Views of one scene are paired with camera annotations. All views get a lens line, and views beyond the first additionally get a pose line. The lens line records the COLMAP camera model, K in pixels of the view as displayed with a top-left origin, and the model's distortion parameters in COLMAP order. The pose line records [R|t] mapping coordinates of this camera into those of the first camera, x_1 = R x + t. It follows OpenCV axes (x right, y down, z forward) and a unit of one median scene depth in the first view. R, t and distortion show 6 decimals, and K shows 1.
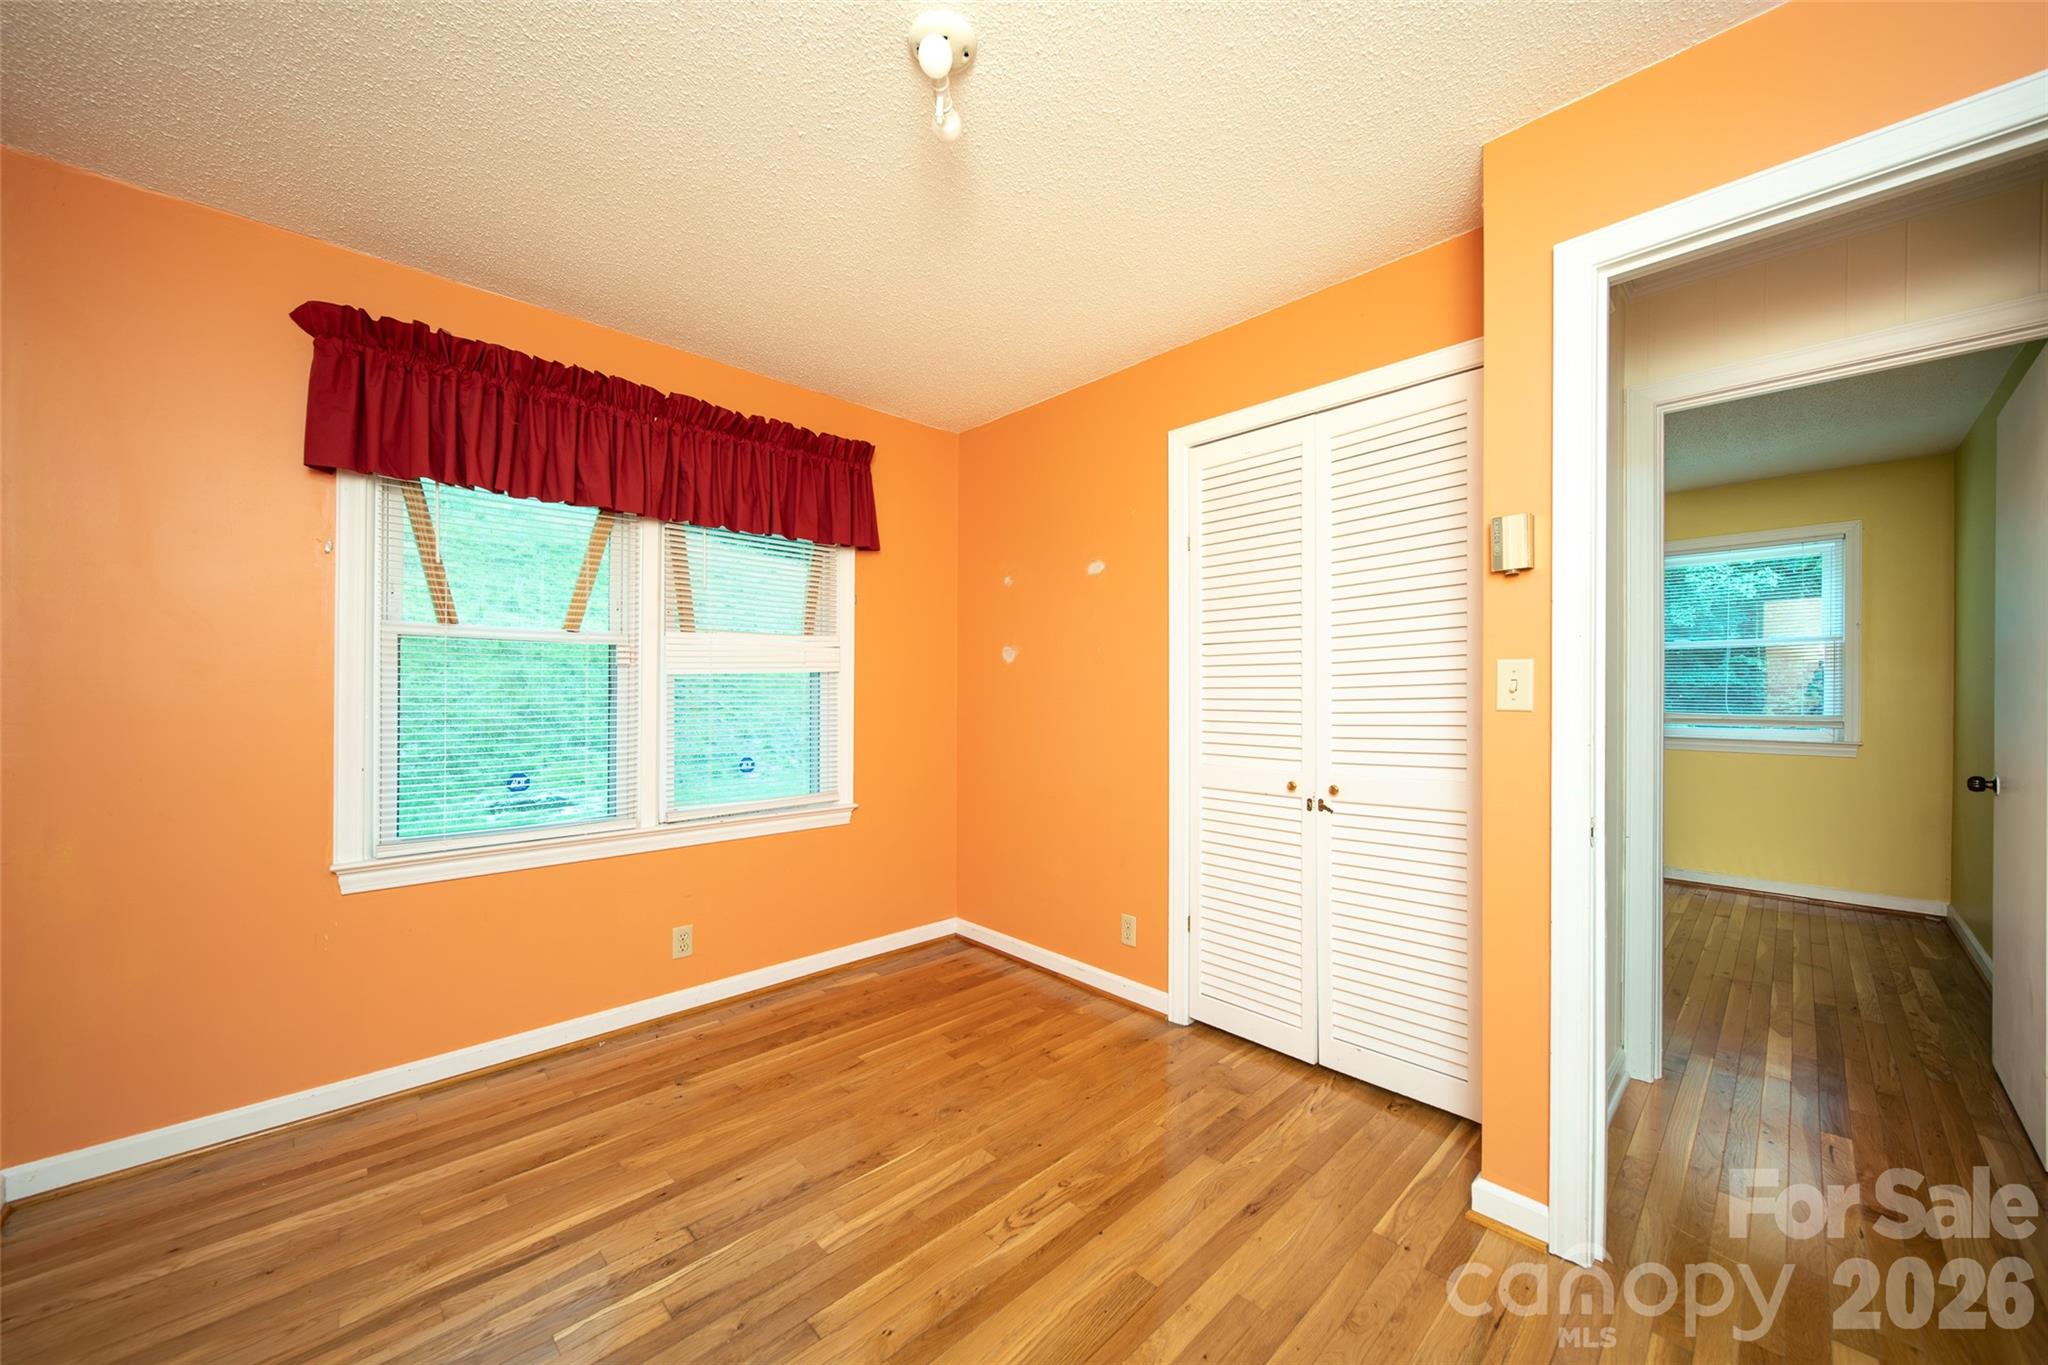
lens RADIAL K [[718.8, 0, 1025.3], [0, 718.8, 694.2], [0, 0, 1]] dist [-0.001790, -0.000291]
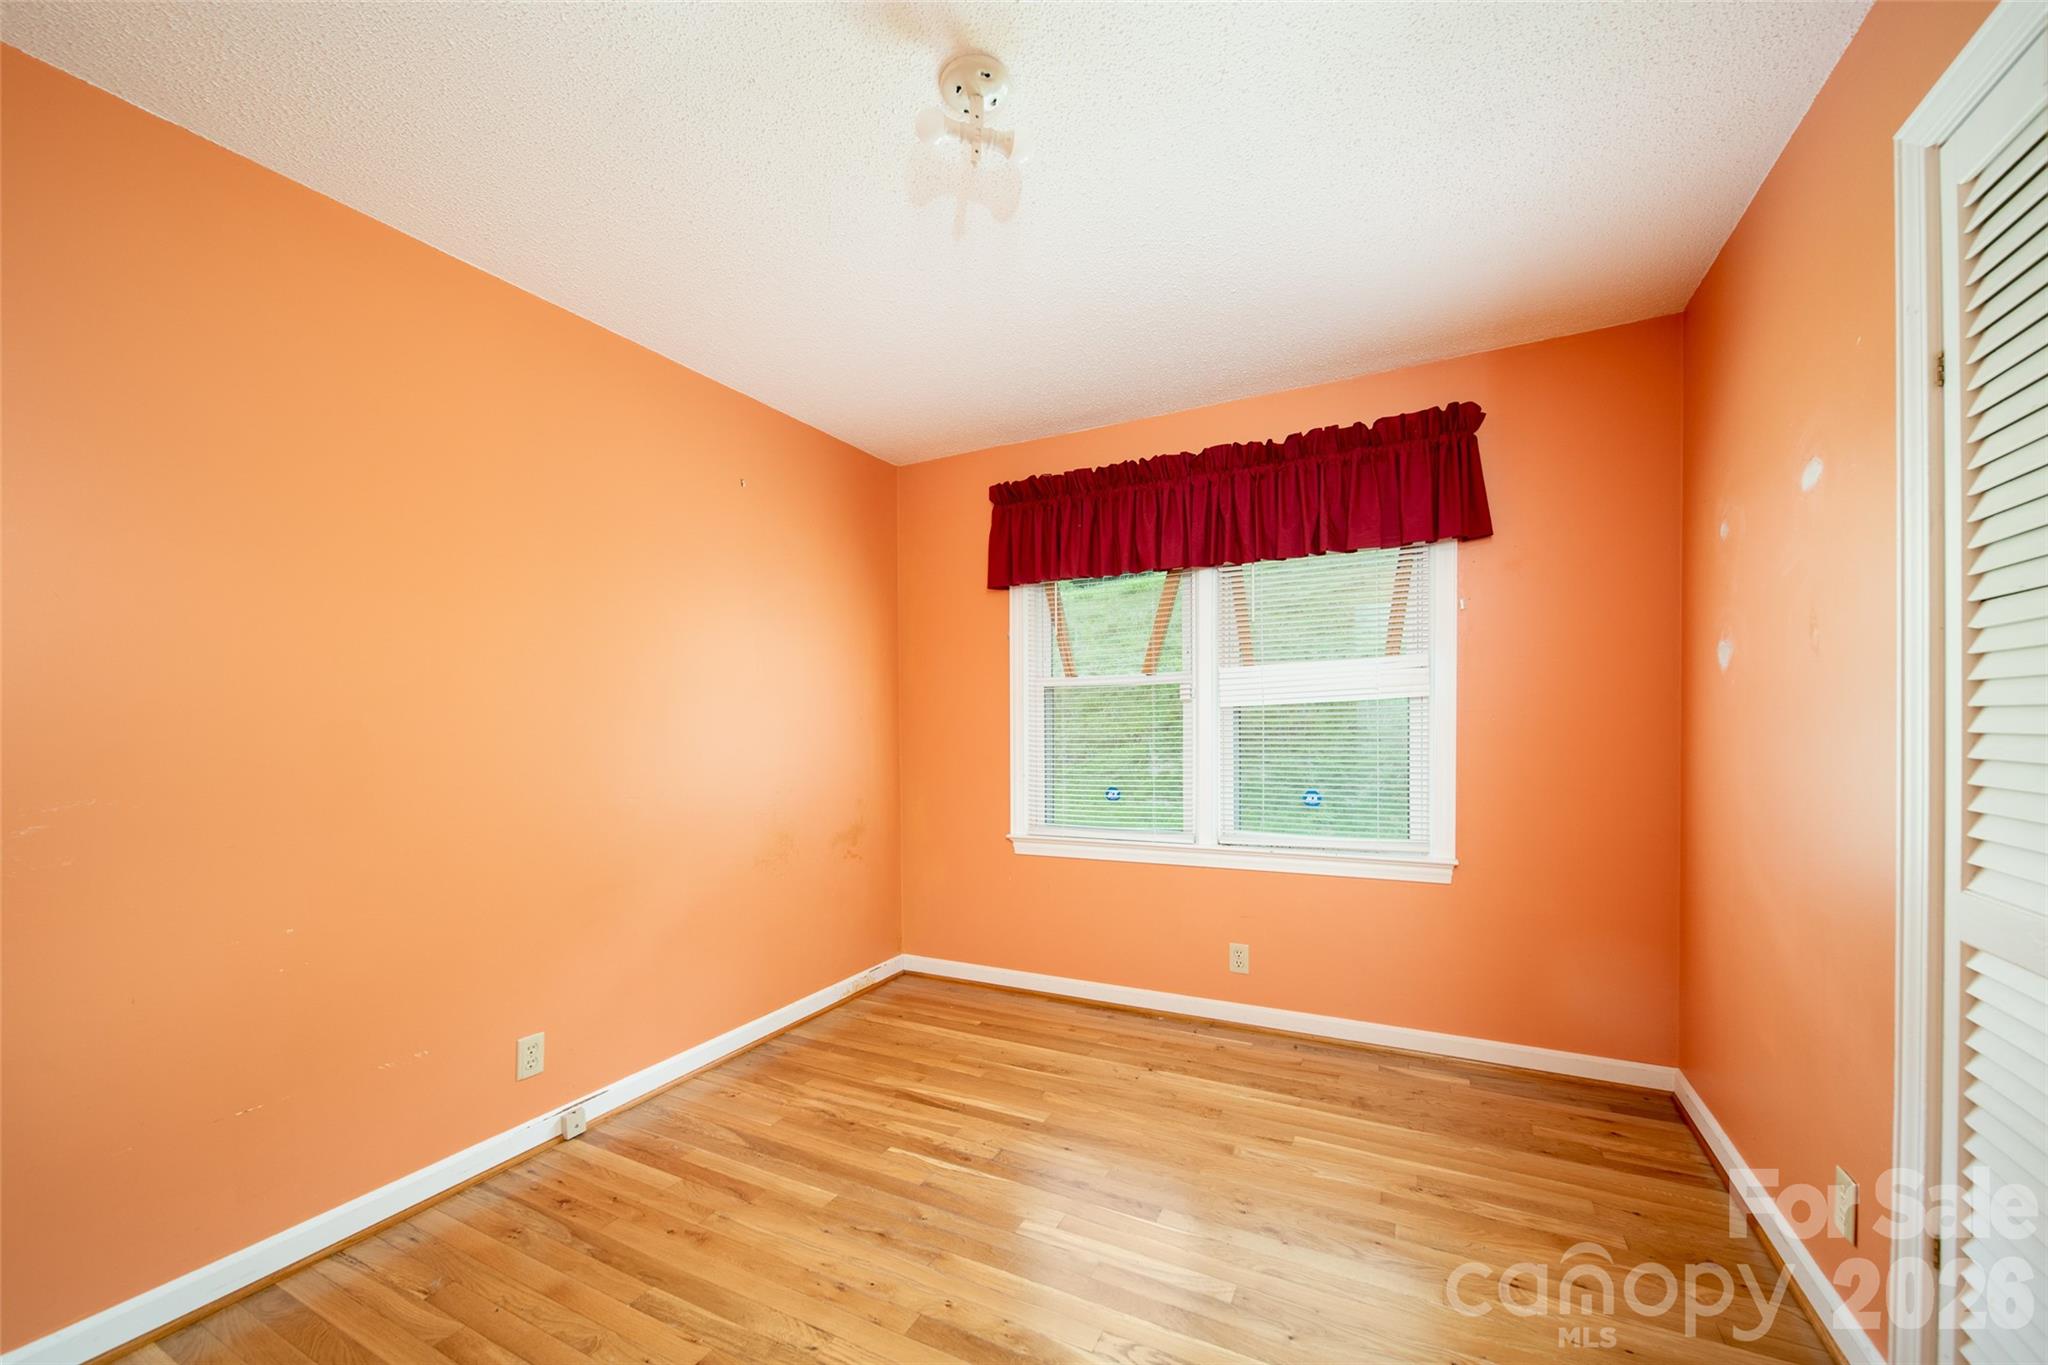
lens RADIAL K [[758.9, 0, 1079.6], [0, 758.9, 727.2], [0, 0, 1]] dist [-0.002717, -0.000009]
pose [[0.374876, 0.003792, -0.927067, 0.537880], [0.011336, 0.999898, 0.008674, -0.010983], [0.927006, -0.013761, 0.374795, 0.414676]]
